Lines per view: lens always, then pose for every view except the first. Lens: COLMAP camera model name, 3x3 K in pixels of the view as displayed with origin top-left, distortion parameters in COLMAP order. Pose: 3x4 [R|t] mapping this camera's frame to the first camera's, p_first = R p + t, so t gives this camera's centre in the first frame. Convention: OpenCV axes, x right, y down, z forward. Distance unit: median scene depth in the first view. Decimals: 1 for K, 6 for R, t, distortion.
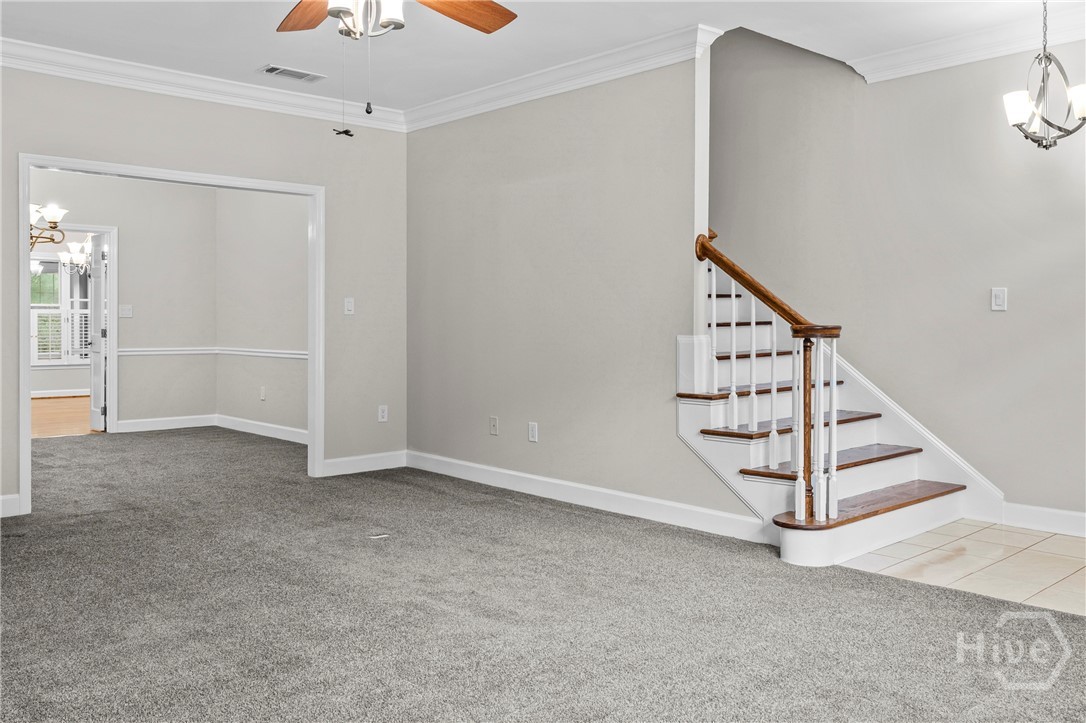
lens RADIAL K [[920.3, 0, 540.6], [0, 920.3, 333.6], [0, 0, 1]] dist [0.003725, 0.000889]
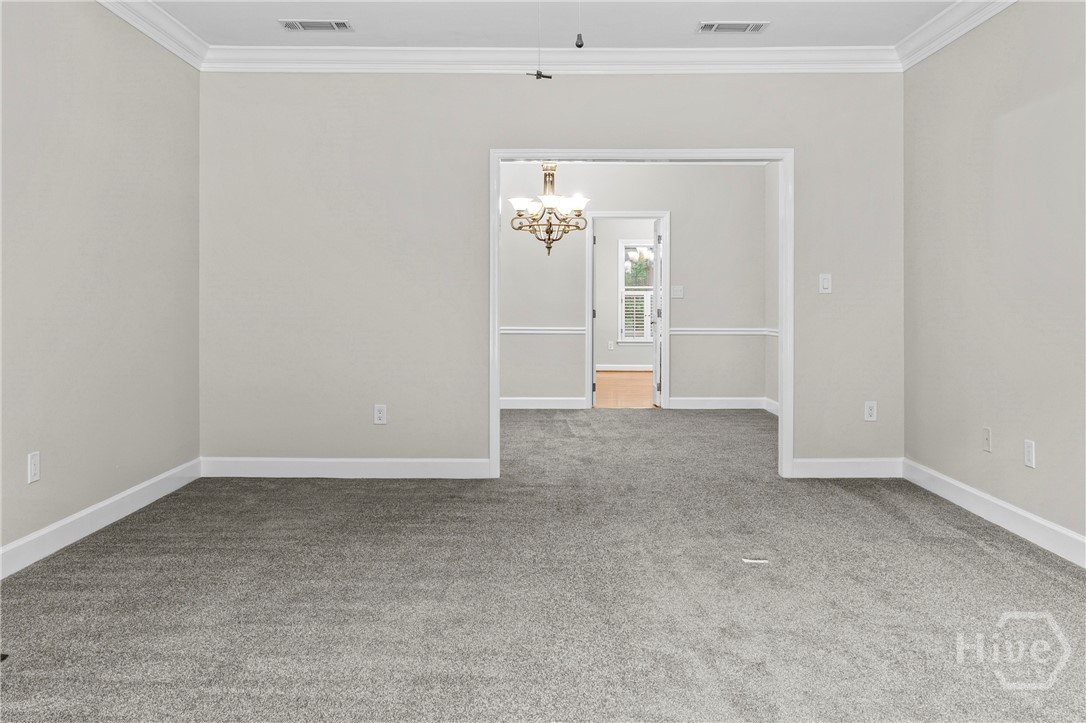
lens RADIAL K [[907.0, 0, 544.0], [0, 907.0, 304.6], [0, 0, 1]] dist [-0.000792, -0.001057]
pose [[0.739018, -0.000900, -0.673685, 0.169422], [-0.005928, 0.999952, -0.007839, -0.001762], [0.673660, 0.009787, 0.738977, 0.194441]]
